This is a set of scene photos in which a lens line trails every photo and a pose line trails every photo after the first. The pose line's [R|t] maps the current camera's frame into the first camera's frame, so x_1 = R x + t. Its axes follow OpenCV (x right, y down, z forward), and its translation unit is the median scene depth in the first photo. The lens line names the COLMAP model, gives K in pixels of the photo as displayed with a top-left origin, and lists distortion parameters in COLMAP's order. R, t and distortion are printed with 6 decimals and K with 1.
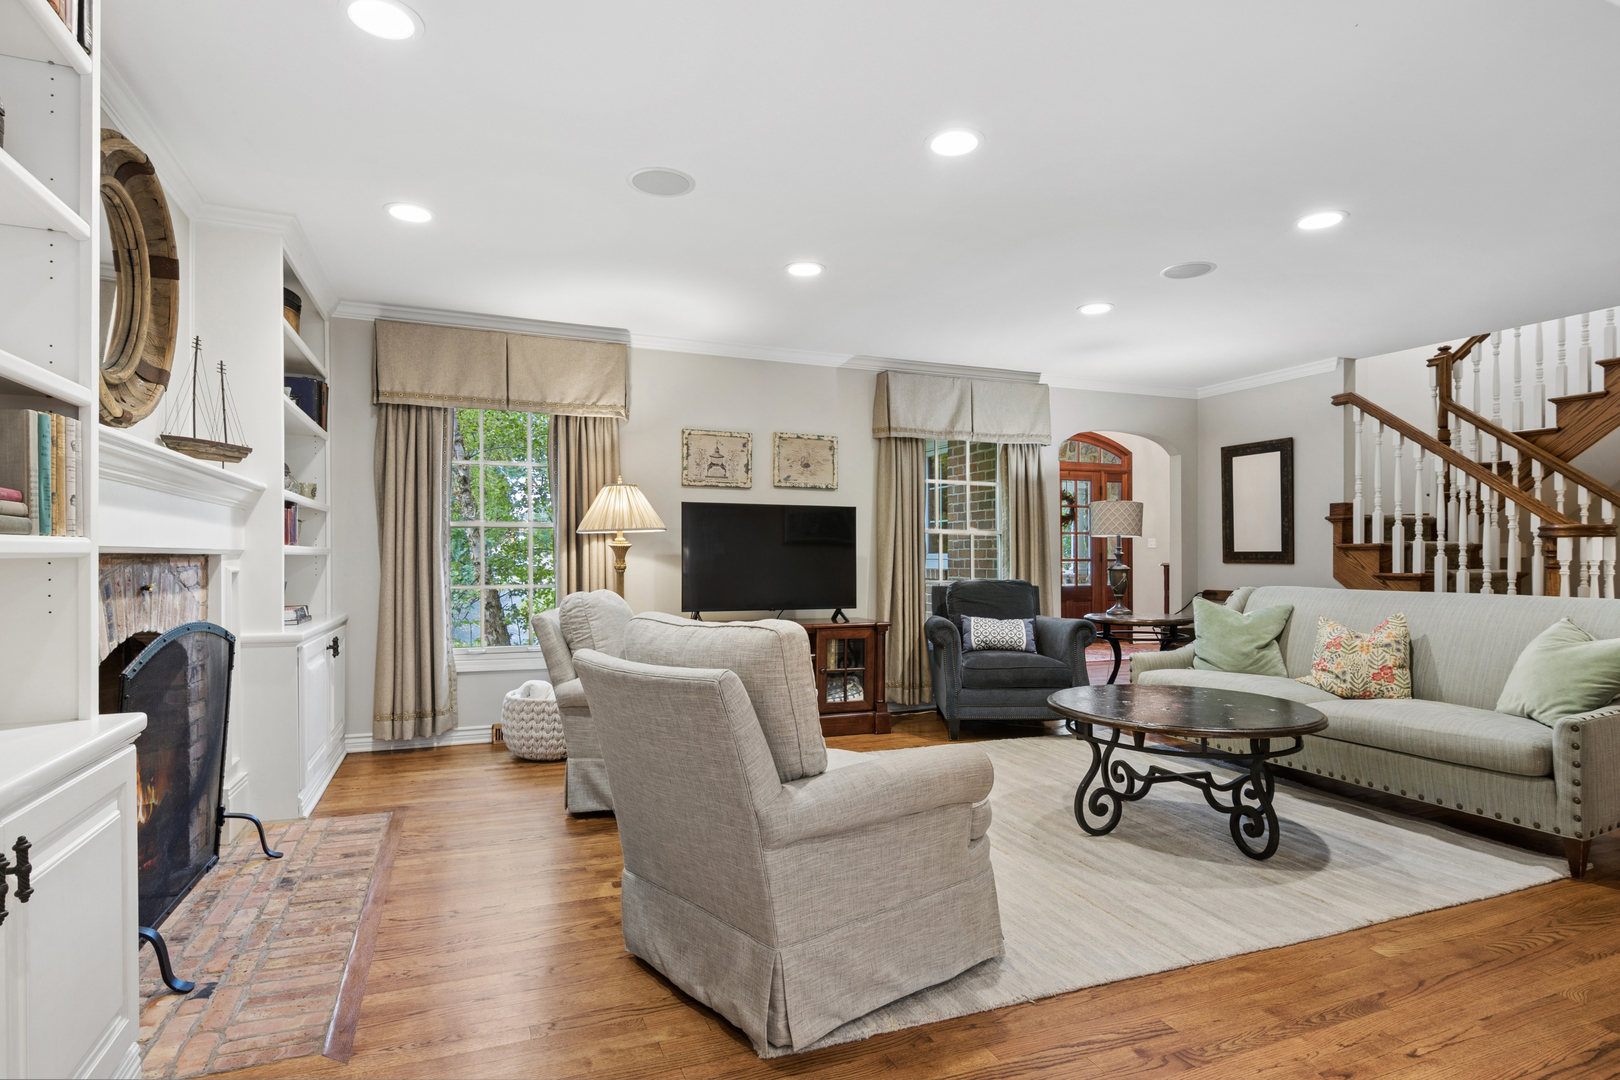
lens RADIAL K [[842.5, 0, 805.3], [0, 842.5, 551.5], [0, 0, 1]] dist [0.002436, -0.006574]
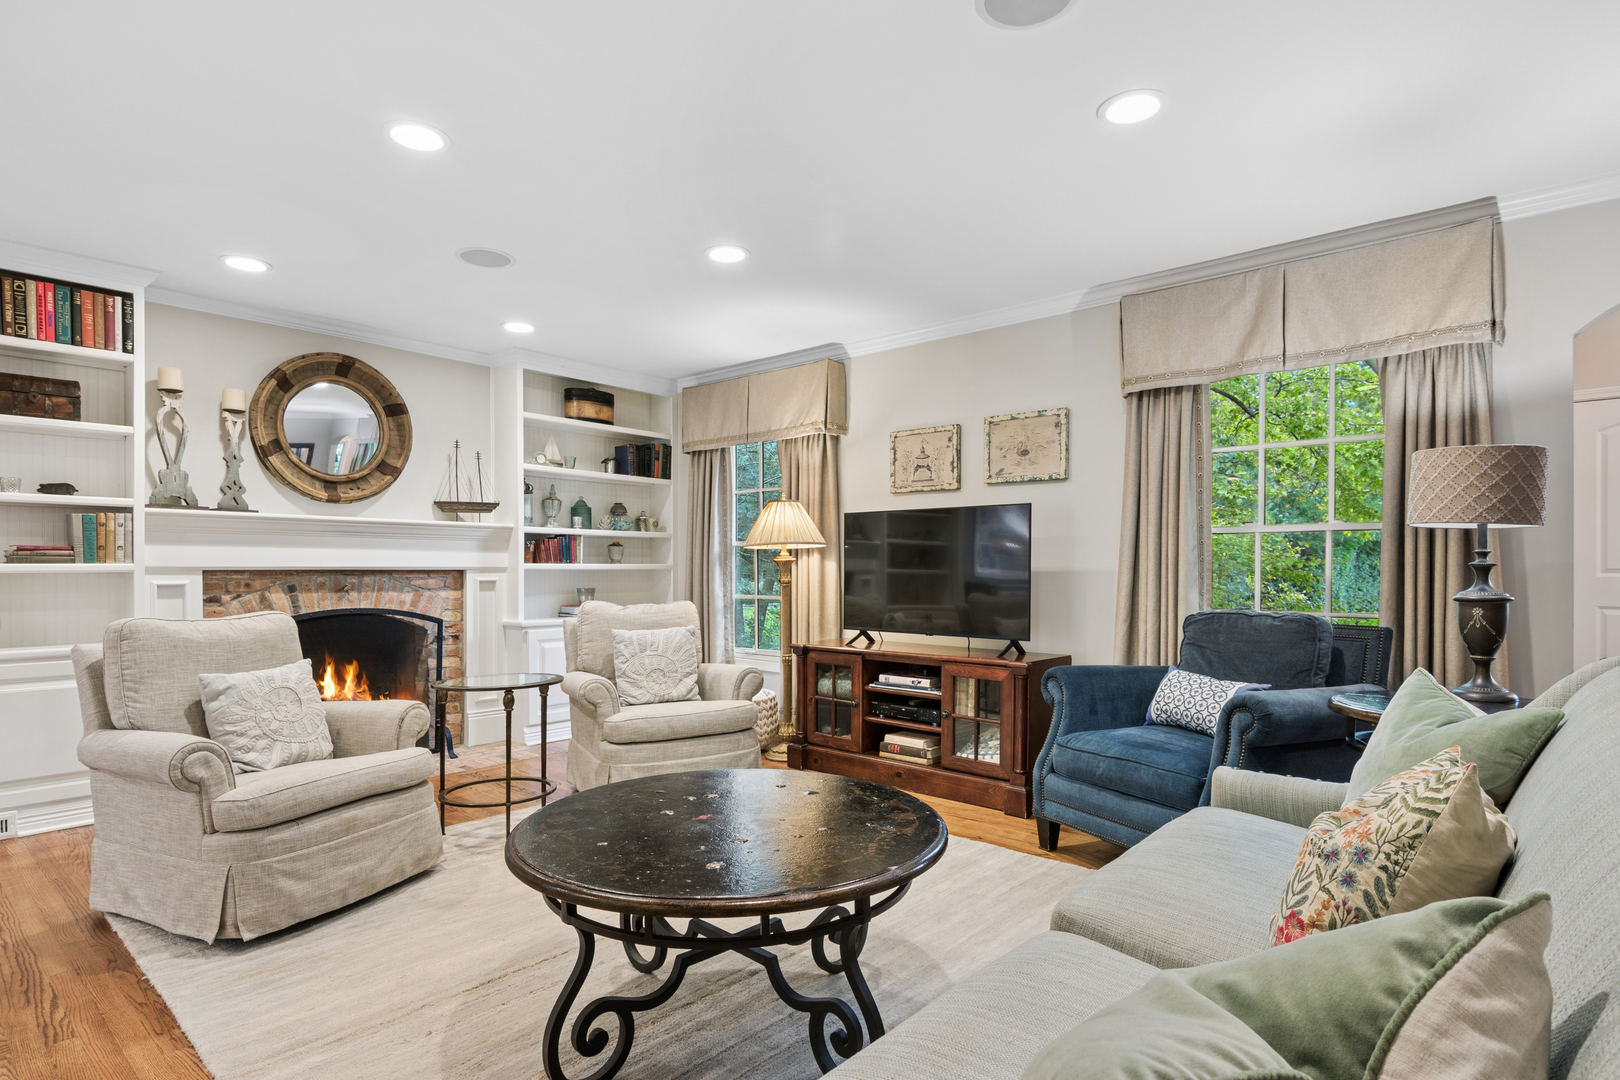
lens RADIAL K [[842.5, 0, 826.1], [0, 842.5, 573.0], [0, 0, 1]] dist [0.002436, -0.006574]
pose [[0.457742, 0.001076, -0.889084, 0.633341], [0.006713, 0.999967, 0.004666, 0.003382], [0.889060, -0.008104, 0.457720, 0.507509]]
